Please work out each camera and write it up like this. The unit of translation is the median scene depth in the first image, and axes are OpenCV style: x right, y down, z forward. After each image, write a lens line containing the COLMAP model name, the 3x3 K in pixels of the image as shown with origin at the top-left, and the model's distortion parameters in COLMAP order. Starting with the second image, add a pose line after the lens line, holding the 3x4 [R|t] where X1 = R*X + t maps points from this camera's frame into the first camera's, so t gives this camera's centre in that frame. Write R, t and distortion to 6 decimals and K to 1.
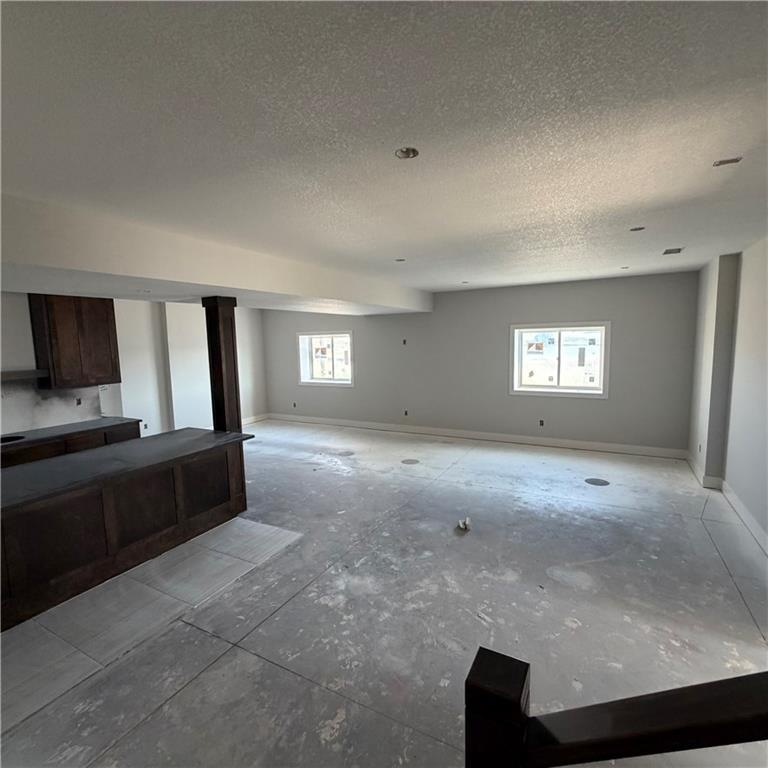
lens RADIAL K [[408.8, 0, 383.0], [0, 408.8, 381.5], [0, 0, 1]] dist [-0.002809, 0.000025]
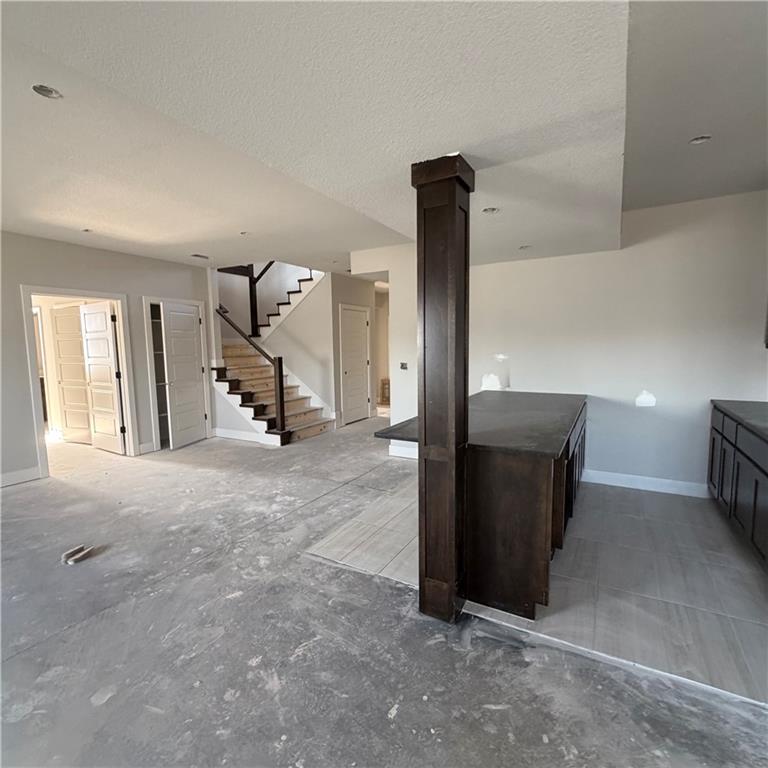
lens RADIAL K [[408.8, 0, 383.4], [0, 408.8, 384.3], [0, 0, 1]] dist [-0.002809, 0.000025]
pose [[-0.999179, 0.036147, 0.018317, -0.276595], [0.039090, 0.978909, 0.200522, -0.047937], [-0.010682, 0.201073, -0.979518, 1.275898]]
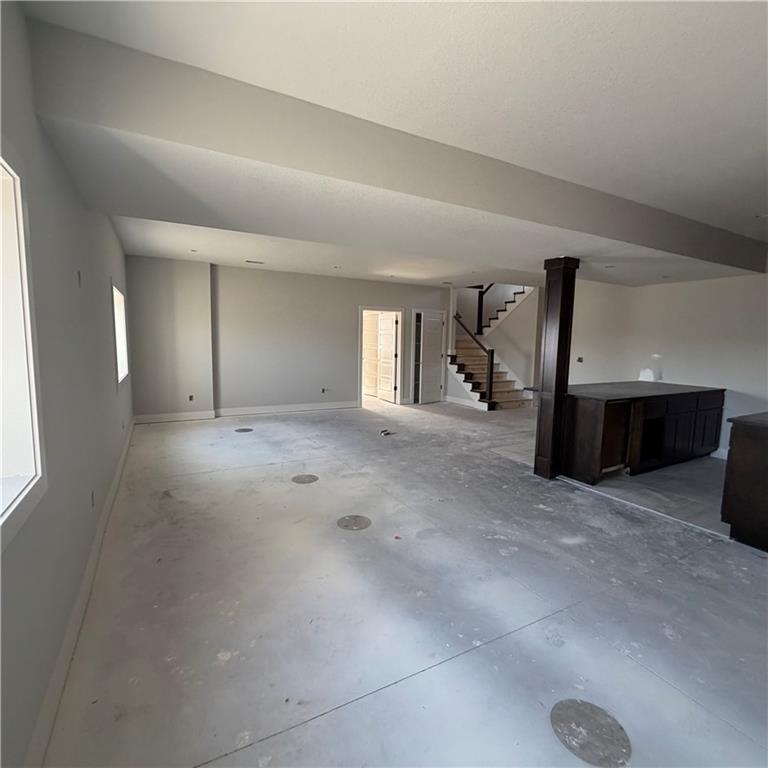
lens RADIAL K [[408.8, 0, 381.1], [0, 408.8, 383.8], [0, 0, 1]] dist [-0.002809, 0.000025]
pose [[-0.841336, -0.051316, 0.538072, -0.488680], [0.056665, 0.981624, 0.182220, -0.095713], [-0.537535, 0.183798, -0.822967, 1.777733]]
